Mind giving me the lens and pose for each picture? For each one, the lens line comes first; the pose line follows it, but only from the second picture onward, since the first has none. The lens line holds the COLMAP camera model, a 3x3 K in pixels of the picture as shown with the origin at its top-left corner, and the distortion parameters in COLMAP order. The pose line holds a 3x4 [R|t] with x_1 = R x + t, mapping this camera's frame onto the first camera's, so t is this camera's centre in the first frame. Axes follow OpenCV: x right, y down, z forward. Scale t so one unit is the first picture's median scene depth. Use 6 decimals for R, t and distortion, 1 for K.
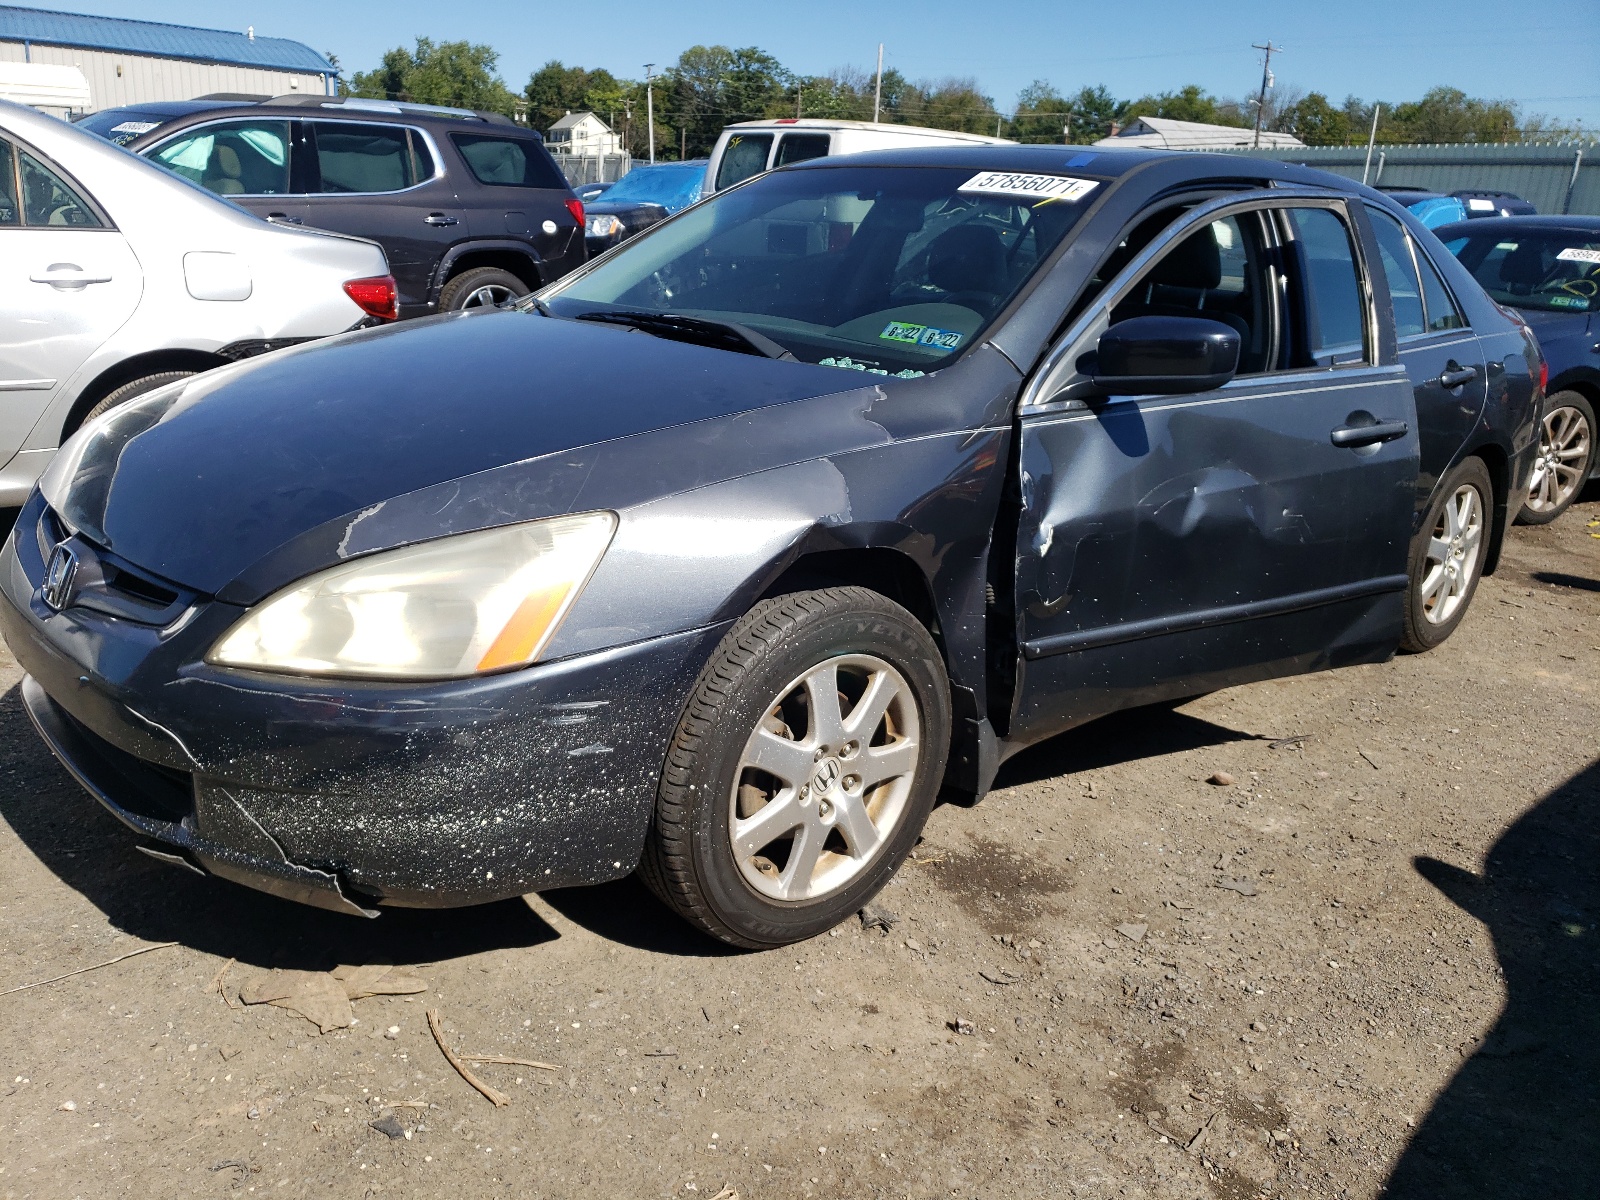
lens RADIAL K [[1223.0, 0, 800.0], [0, 1223.0, 600.0], [0, 0, 1]] dist [0.016882, 0.003095]
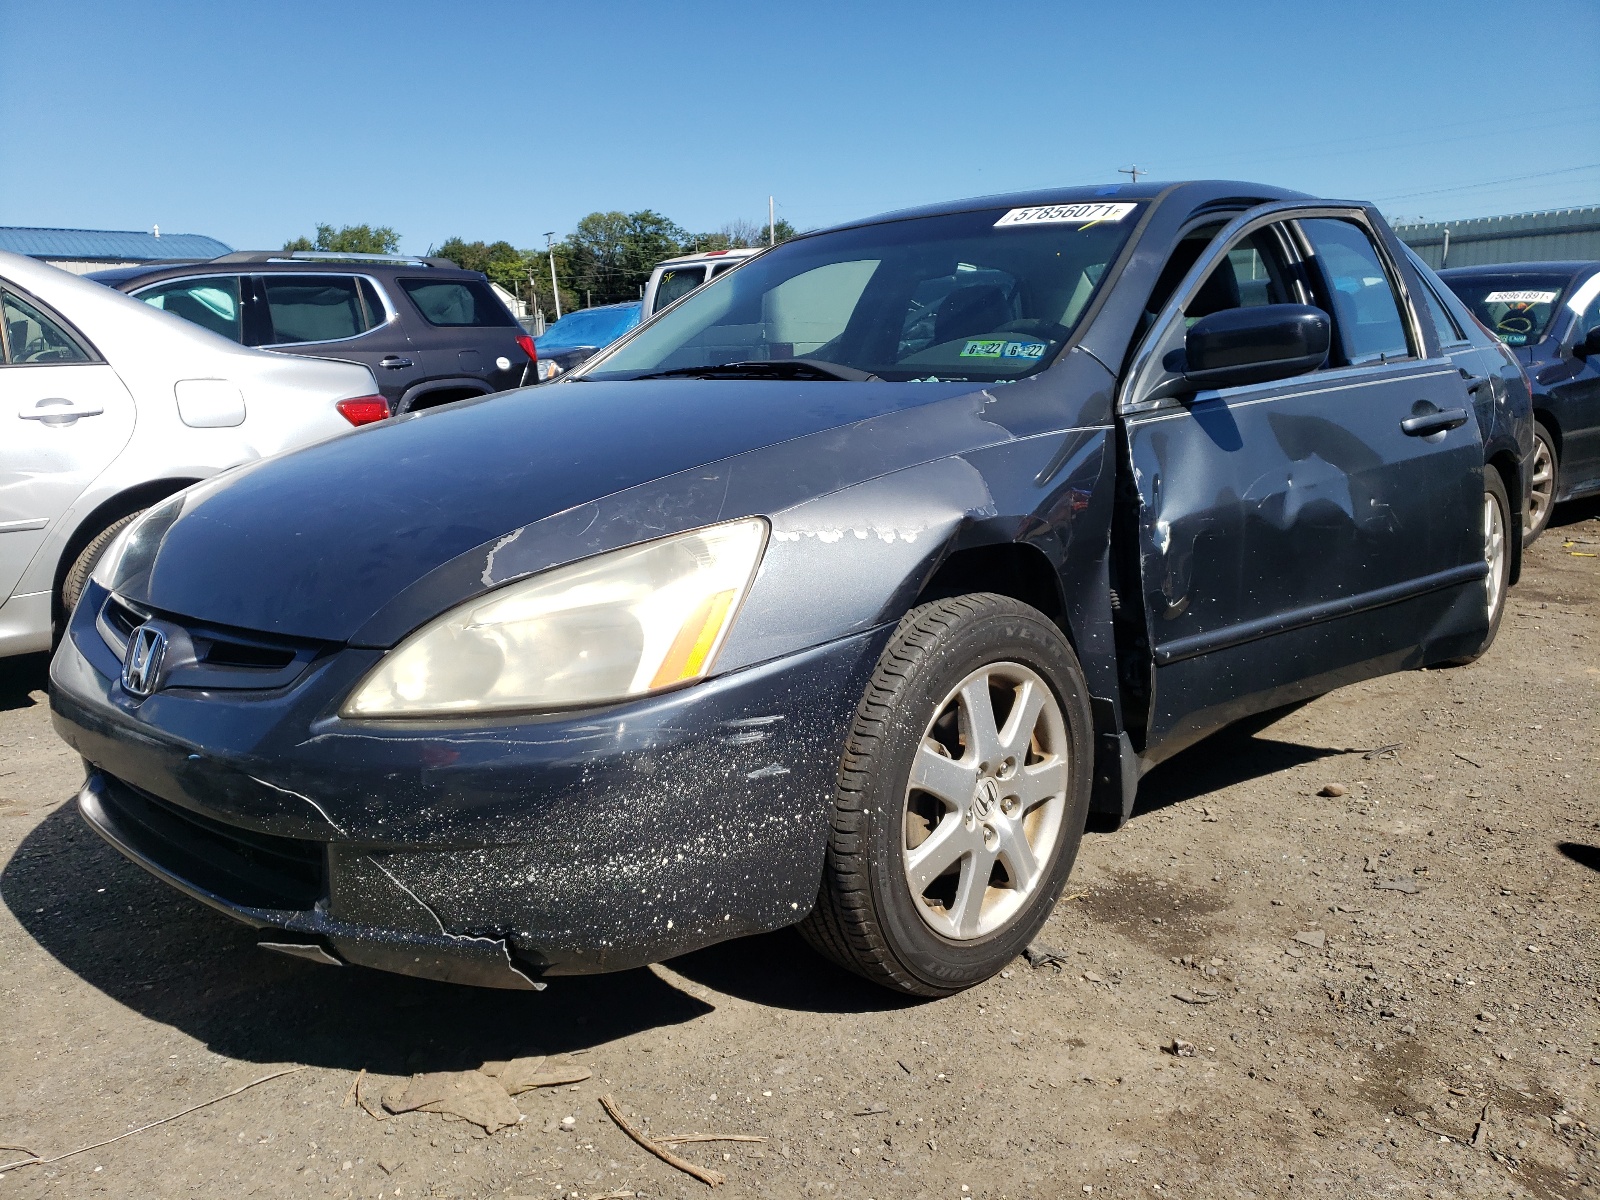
lens RADIAL K [[1223.0, 0, 800.0], [0, 1223.0, 600.0], [0, 0, 1]] dist [0.016882, 0.003095]
pose [[0.993322, -0.097461, 0.061753, -0.161231], [0.103821, 0.988505, -0.109903, 0.082639], [-0.050332, 0.115580, 0.992022, 0.063675]]
